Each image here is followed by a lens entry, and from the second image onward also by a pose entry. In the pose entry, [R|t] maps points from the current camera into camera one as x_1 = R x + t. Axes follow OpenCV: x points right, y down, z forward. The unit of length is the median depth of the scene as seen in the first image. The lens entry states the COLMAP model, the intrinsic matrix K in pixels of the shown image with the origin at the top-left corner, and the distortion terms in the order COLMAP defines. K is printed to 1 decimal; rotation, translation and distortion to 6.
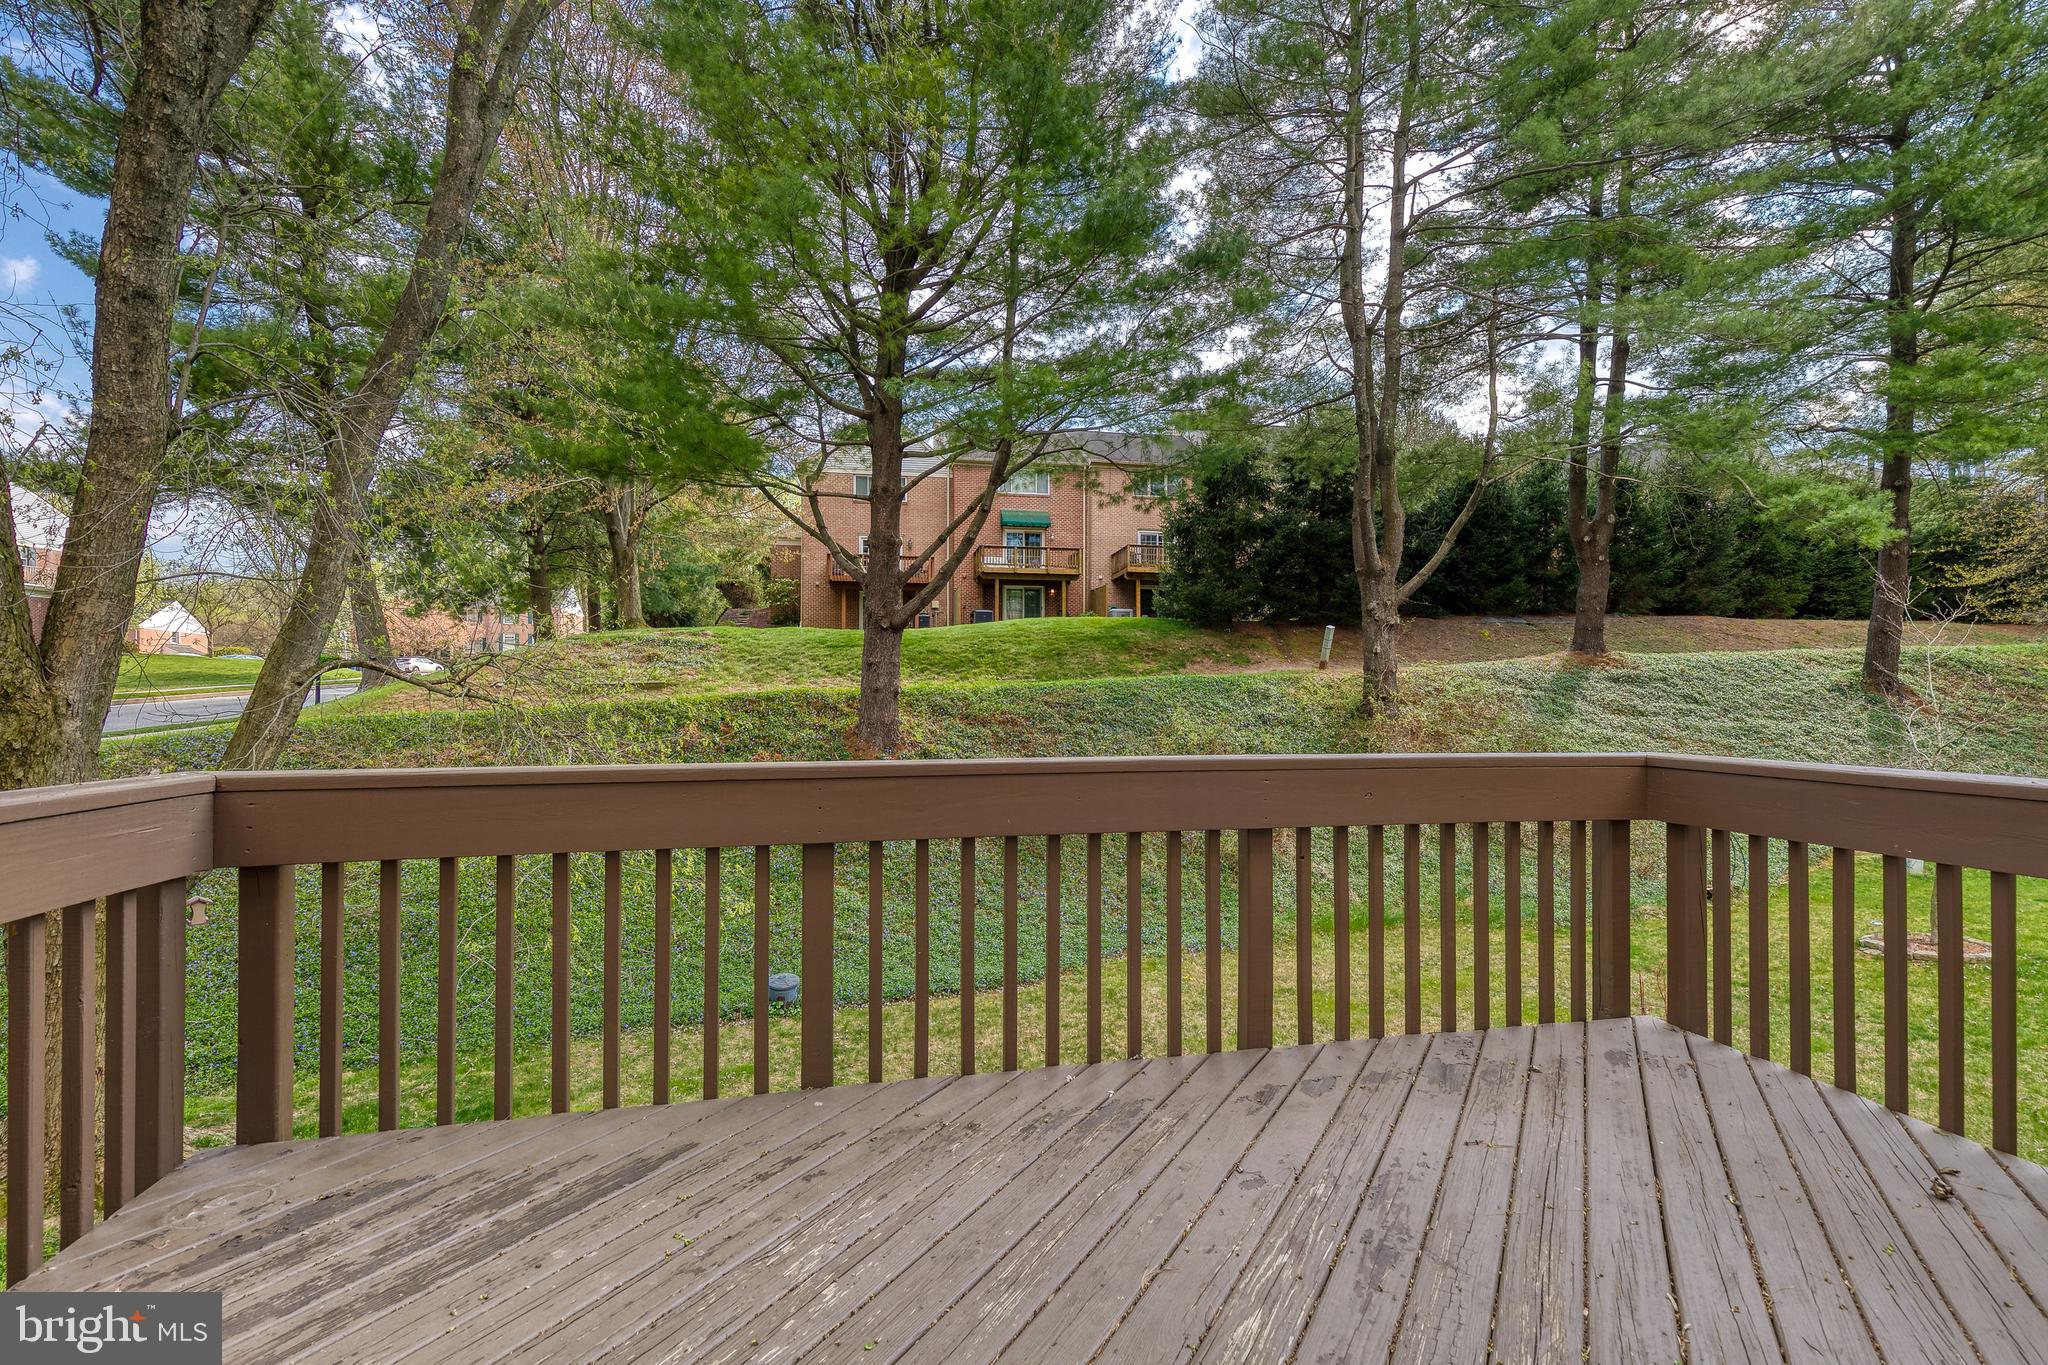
lens RADIAL K [[935.3, 0, 1044.0], [0, 935.3, 681.8], [0, 0, 1]] dist [0.012127, -0.001974]
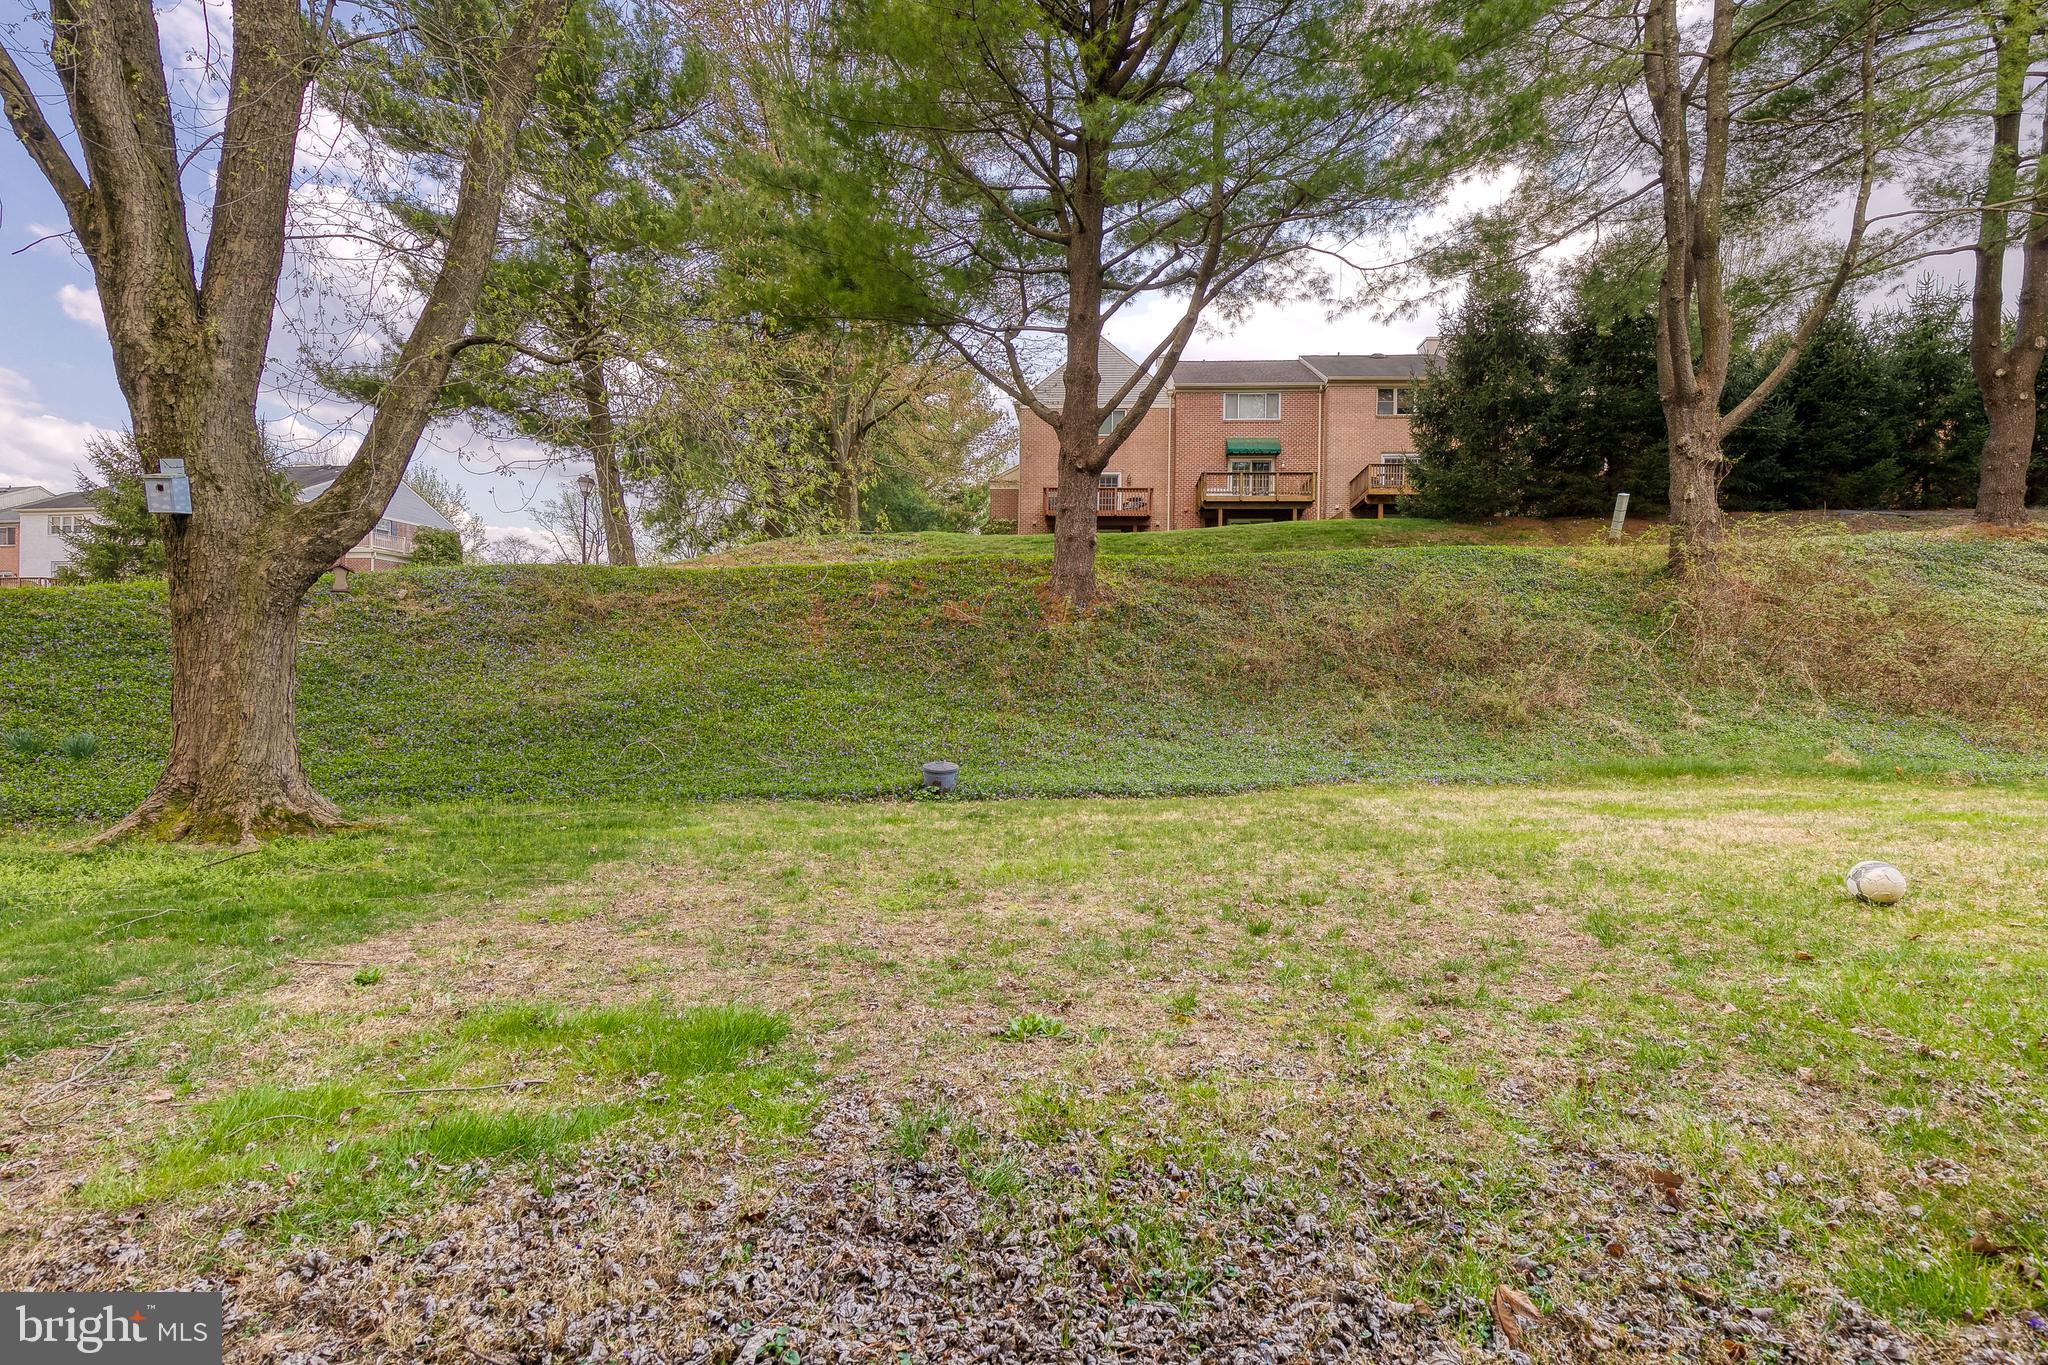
lens RADIAL K [[941.0, 0, 1058.9], [0, 941.0, 708.9], [0, 0, 1]] dist [0.015083, -0.004701]
pose [[0.972762, 0.011621, -0.231514, 0.019950], [-0.010701, 0.999929, 0.005226, 0.139146], [0.231559, -0.002606, 0.972817, 0.083576]]
